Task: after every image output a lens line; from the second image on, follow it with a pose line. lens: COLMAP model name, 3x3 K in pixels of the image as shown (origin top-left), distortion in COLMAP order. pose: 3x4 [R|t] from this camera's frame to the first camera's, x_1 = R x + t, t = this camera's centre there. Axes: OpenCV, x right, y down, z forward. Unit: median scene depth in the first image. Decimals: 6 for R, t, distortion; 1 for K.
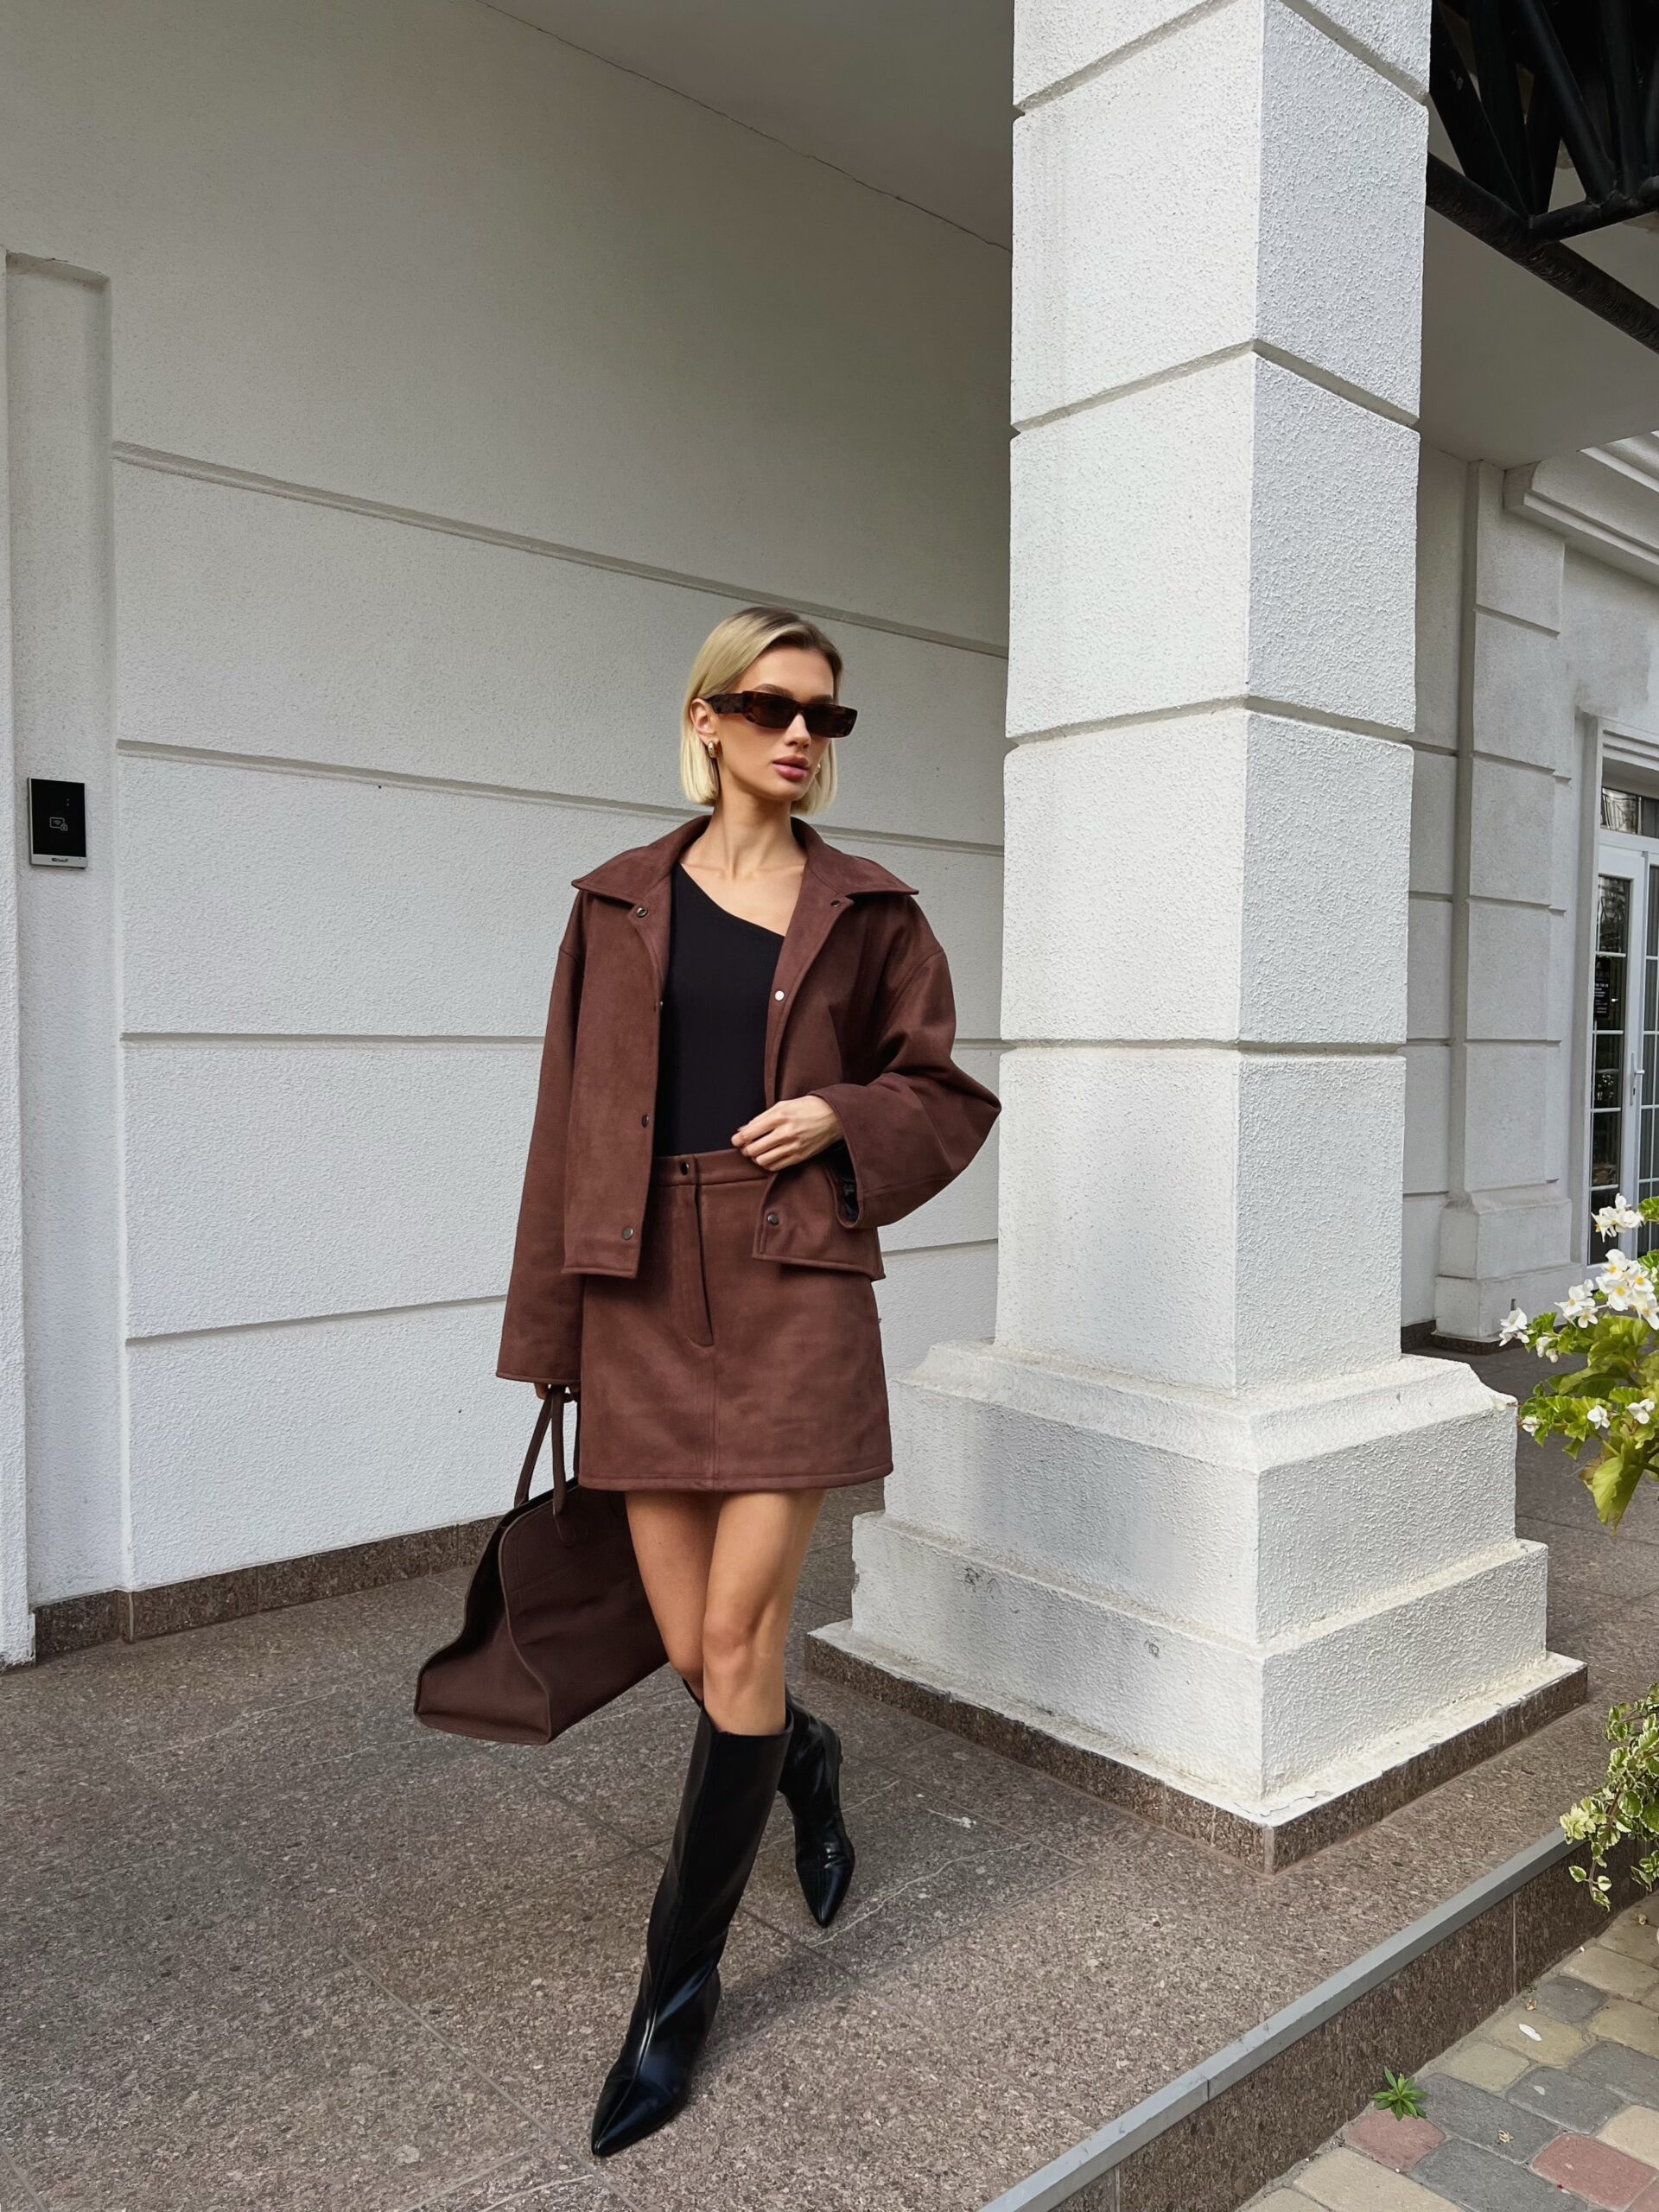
lens RADIAL K [[1700.0, 0, 808.9], [0, 1700.0, 1120.0], [0, 0, 1]] dist [0.045426, -0.056569]
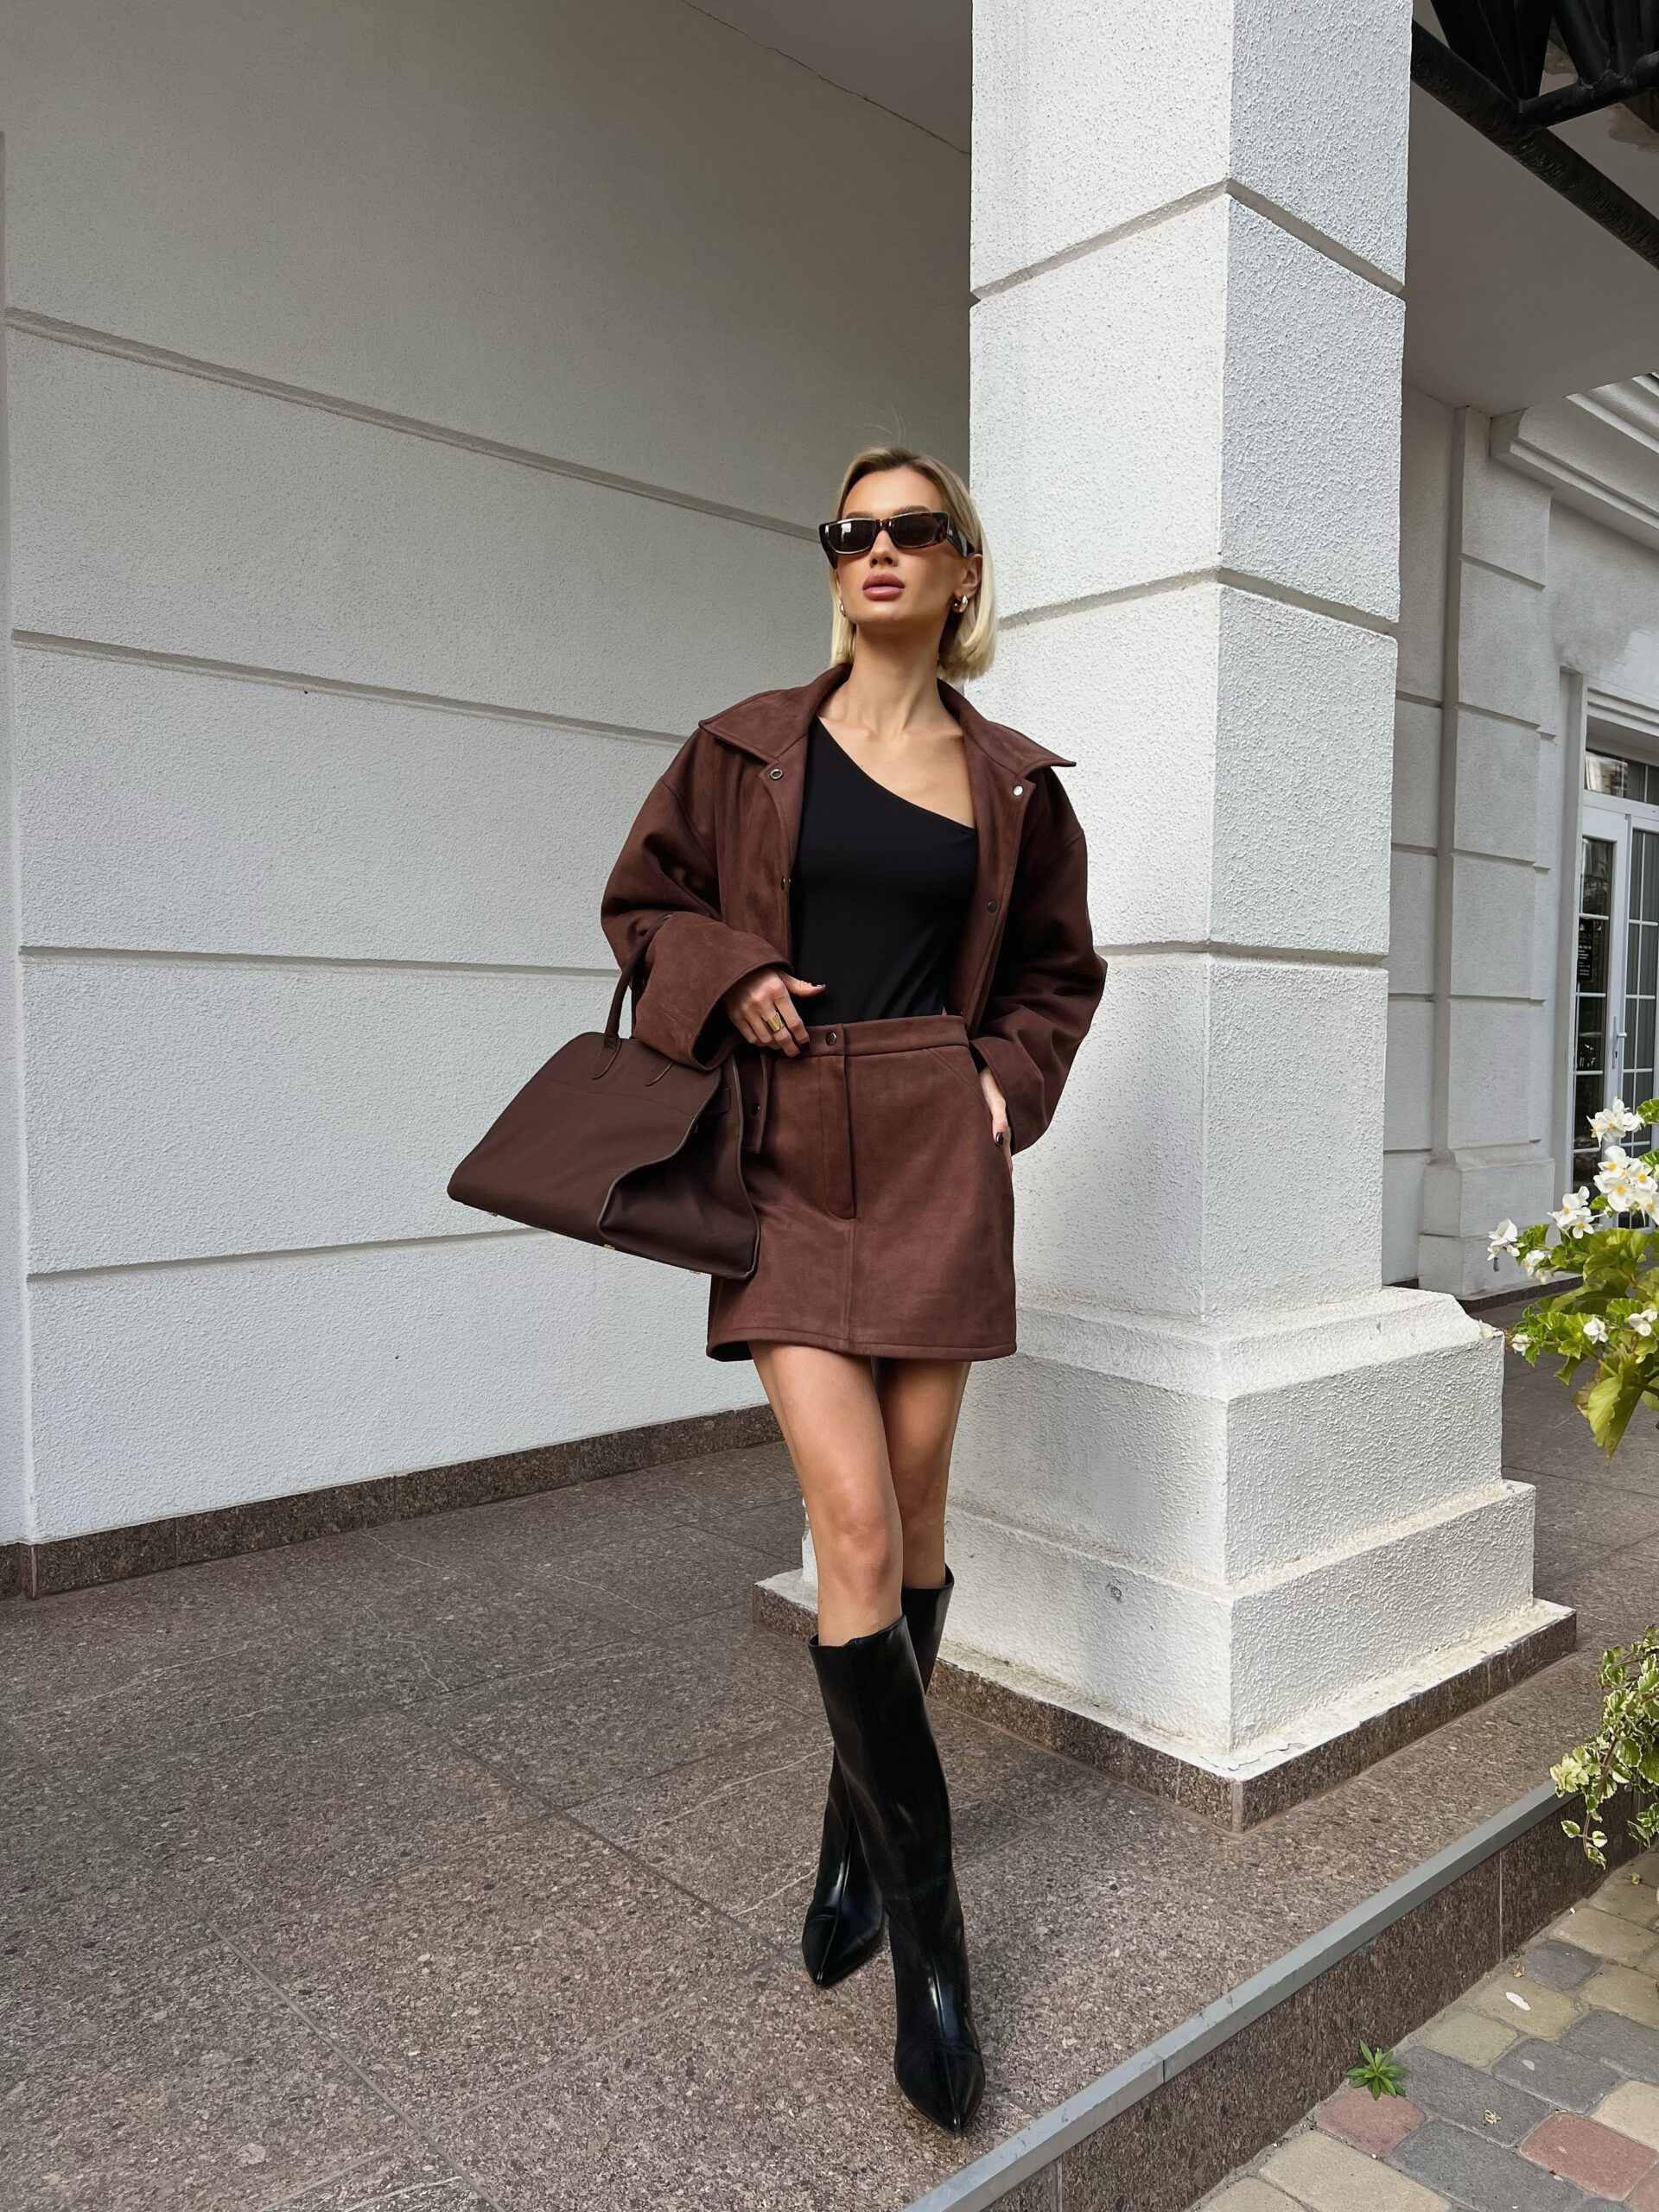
lens RADIAL K [[1660.7, 0, 839.5], [0, 1660.7, 1125.1], [0, 0, 1]] dist [0.046654, -0.058770]
pose [[0.999846, -0.000146, 0.017532, 0.034160], [-0.000018, 0.999956, 0.009358, 0.044850], [-0.017532, -0.009357, 0.999803, 0.093963]]
